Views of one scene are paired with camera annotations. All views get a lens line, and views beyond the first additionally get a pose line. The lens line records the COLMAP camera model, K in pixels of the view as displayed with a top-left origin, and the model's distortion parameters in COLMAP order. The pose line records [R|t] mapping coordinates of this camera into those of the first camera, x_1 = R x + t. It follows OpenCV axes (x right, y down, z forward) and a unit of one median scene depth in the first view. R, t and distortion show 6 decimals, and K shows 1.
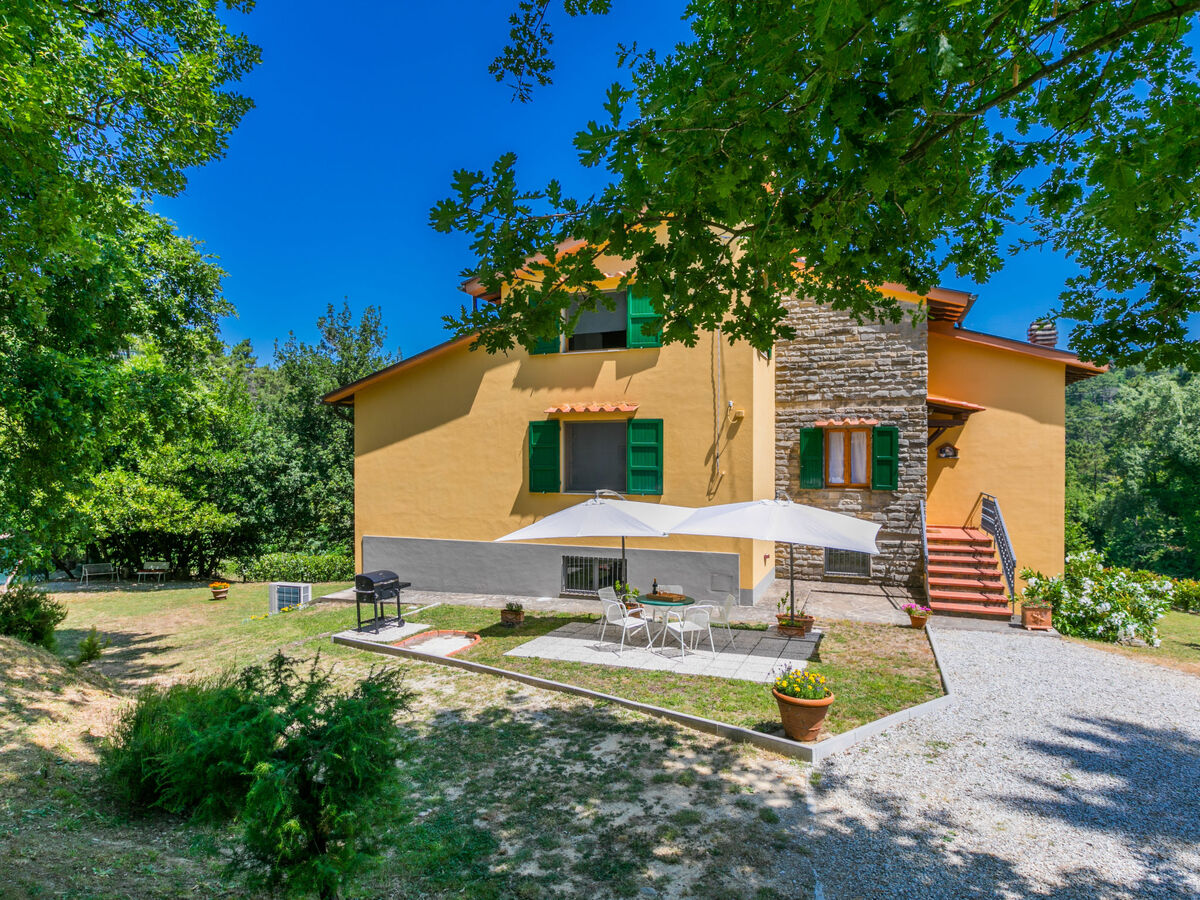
lens RADIAL K [[712.4, 0, 597.0], [0, 712.4, 463.6], [0, 0, 1]] dist [0.004795, 0.000576]
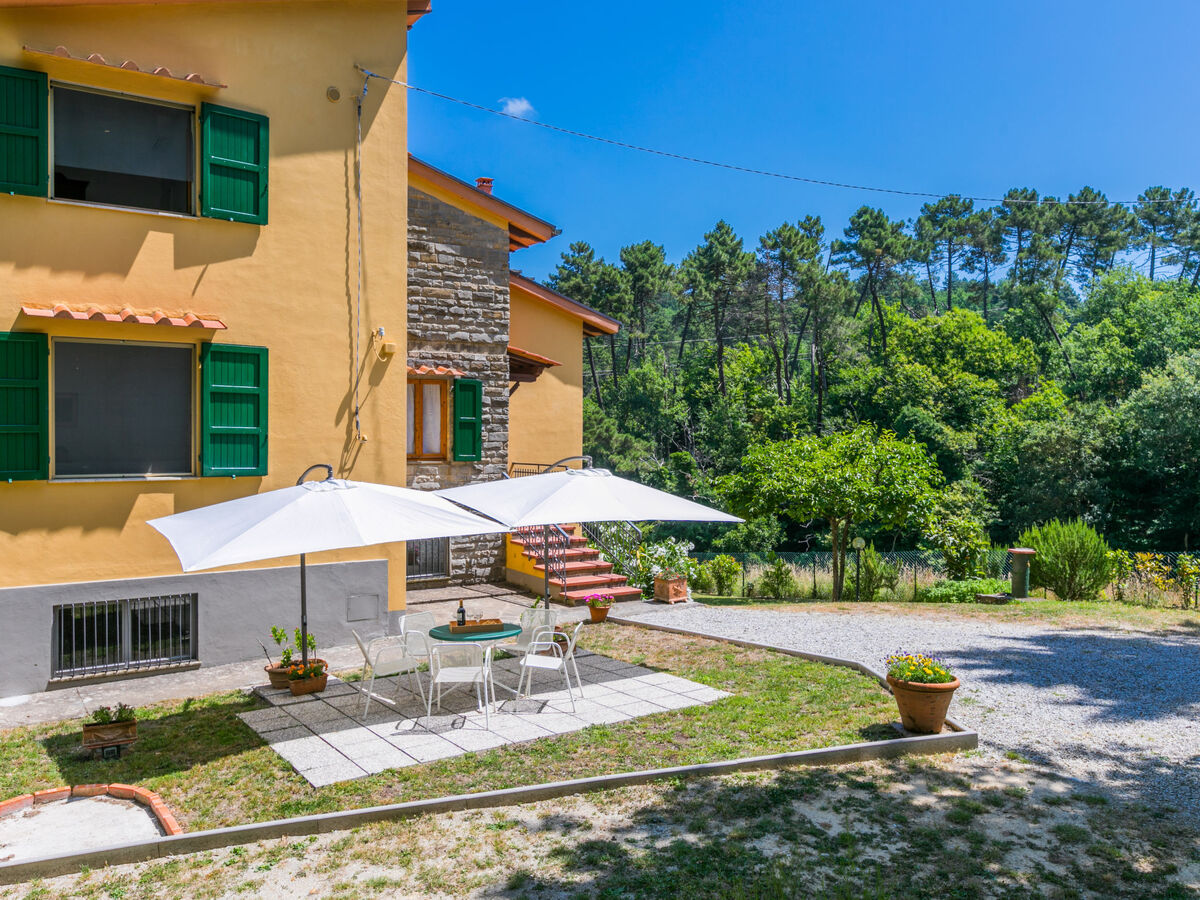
lens RADIAL K [[969.2, 0, 600.0], [0, 969.2, 450.0], [0, 0, 1]] dist [-0.000849, 0.000444]
pose [[0.553089, -0.011705, 0.833040, -0.397551], [0.005504, 0.999931, 0.010395, 0.015150], [-0.833104, -0.001164, 0.553115, 0.304057]]
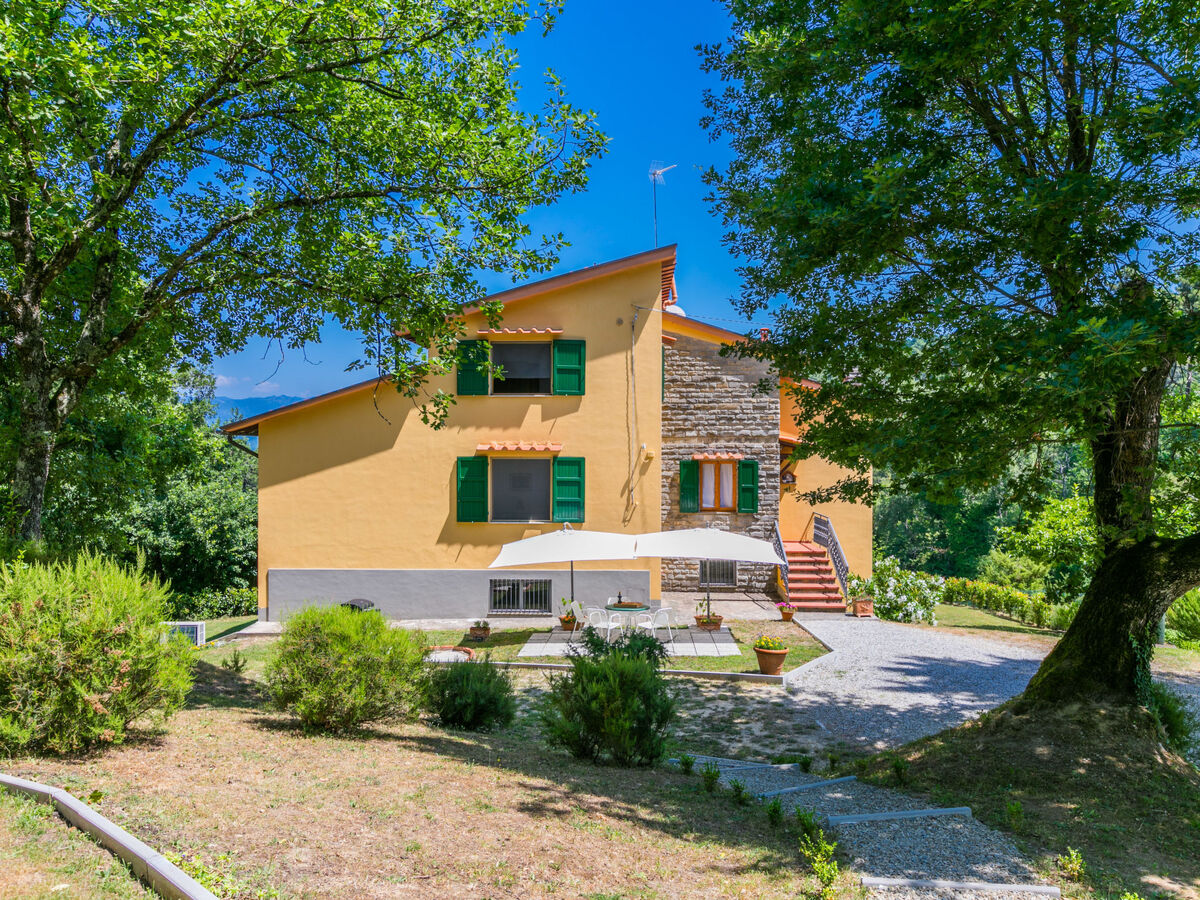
lens RADIAL K [[969.2, 0, 600.0], [0, 969.2, 450.0], [0, 0, 1]] dist [-0.000849, 0.000444]
pose [[0.940611, 0.000451, 0.339486, -0.392191], [0.001524, 0.999983, -0.005552, -0.061302], [-0.339483, 0.005739, 0.940595, -0.460910]]
